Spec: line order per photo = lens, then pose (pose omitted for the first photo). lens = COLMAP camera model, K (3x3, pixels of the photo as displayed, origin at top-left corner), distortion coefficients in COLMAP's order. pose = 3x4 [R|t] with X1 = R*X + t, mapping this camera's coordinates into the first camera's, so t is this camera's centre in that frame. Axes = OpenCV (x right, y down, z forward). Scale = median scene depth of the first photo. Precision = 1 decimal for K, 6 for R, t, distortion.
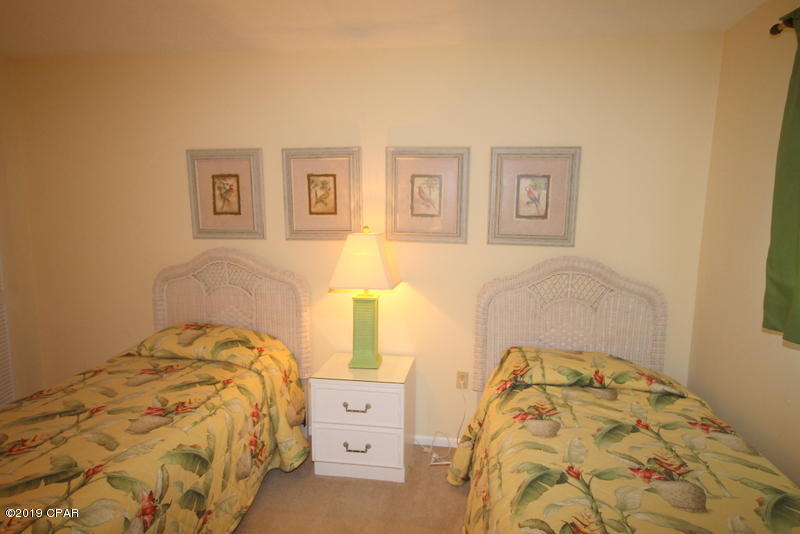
lens RADIAL K [[459.2, 0, 409.1], [0, 459.2, 268.5], [0, 0, 1]] dist [0.006624, 0.006734]
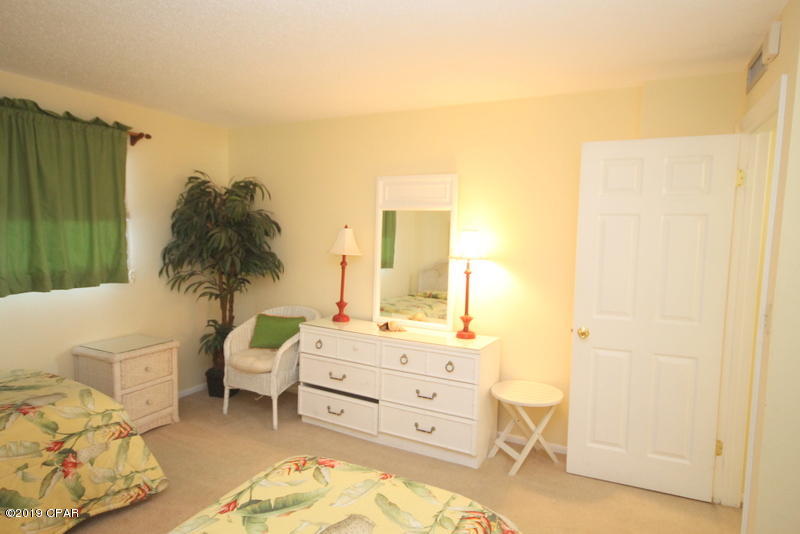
lens RADIAL K [[459.2, 0, 406.4], [0, 459.2, 269.7], [0, 0, 1]] dist [0.006624, 0.006734]
pose [[-0.947975, -0.057647, 0.313081, -0.737887], [0.014458, 0.974657, 0.223238, -0.140434], [-0.318015, 0.216151, -0.923117, 0.940651]]
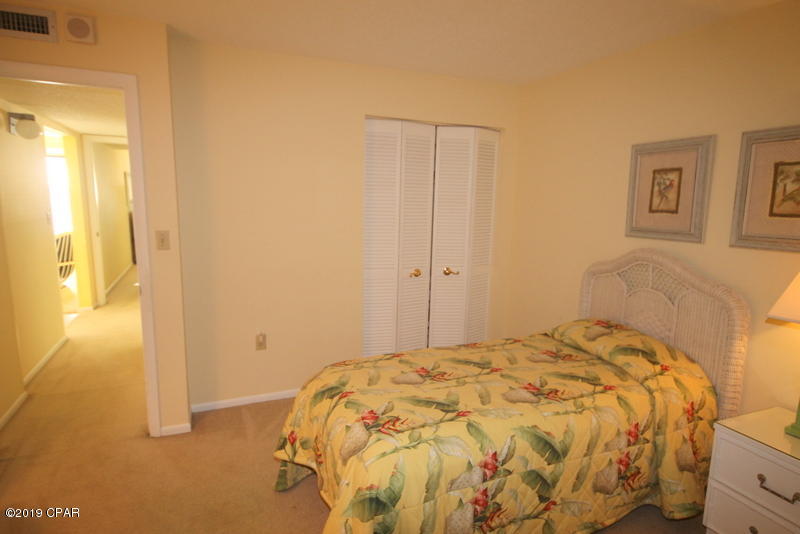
lens RADIAL K [[459.2, 0, 406.1], [0, 459.2, 266.8], [0, 0, 1]] dist [0.006624, 0.006734]
pose [[0.528315, 0.133521, -0.838484, 0.125040], [-0.132142, 0.988454, 0.074141, -0.013376], [0.838702, 0.071629, 0.539859, 0.099634]]
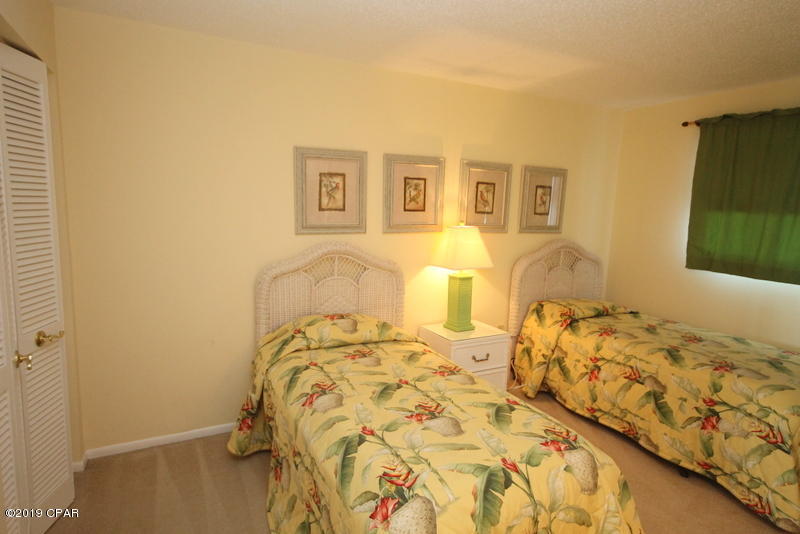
lens RADIAL K [[459.2, 0, 409.1], [0, 459.2, 270.6], [0, 0, 1]] dist [0.006624, 0.006734]
pose [[0.810311, -0.070041, 0.581800, -0.965614], [0.056054, 0.997543, 0.042021, -0.015786], [-0.583314, -0.001437, 0.812246, 0.038324]]
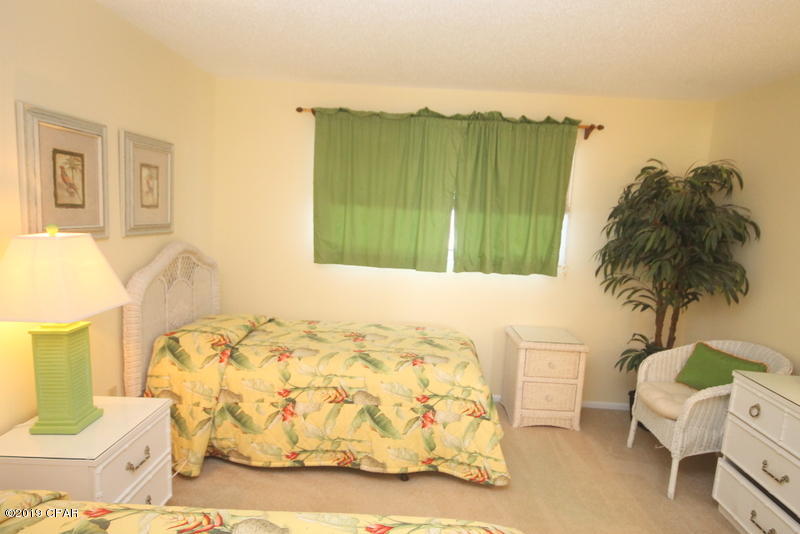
lens RADIAL K [[459.2, 0, 408.3], [0, 459.2, 269.2], [0, 0, 1]] dist [0.006624, 0.006734]
pose [[-0.125180, -0.149185, 0.980854, -0.821172], [0.082008, 0.983691, 0.160083, -0.092079], [-0.988739, 0.100477, -0.110904, 0.563685]]
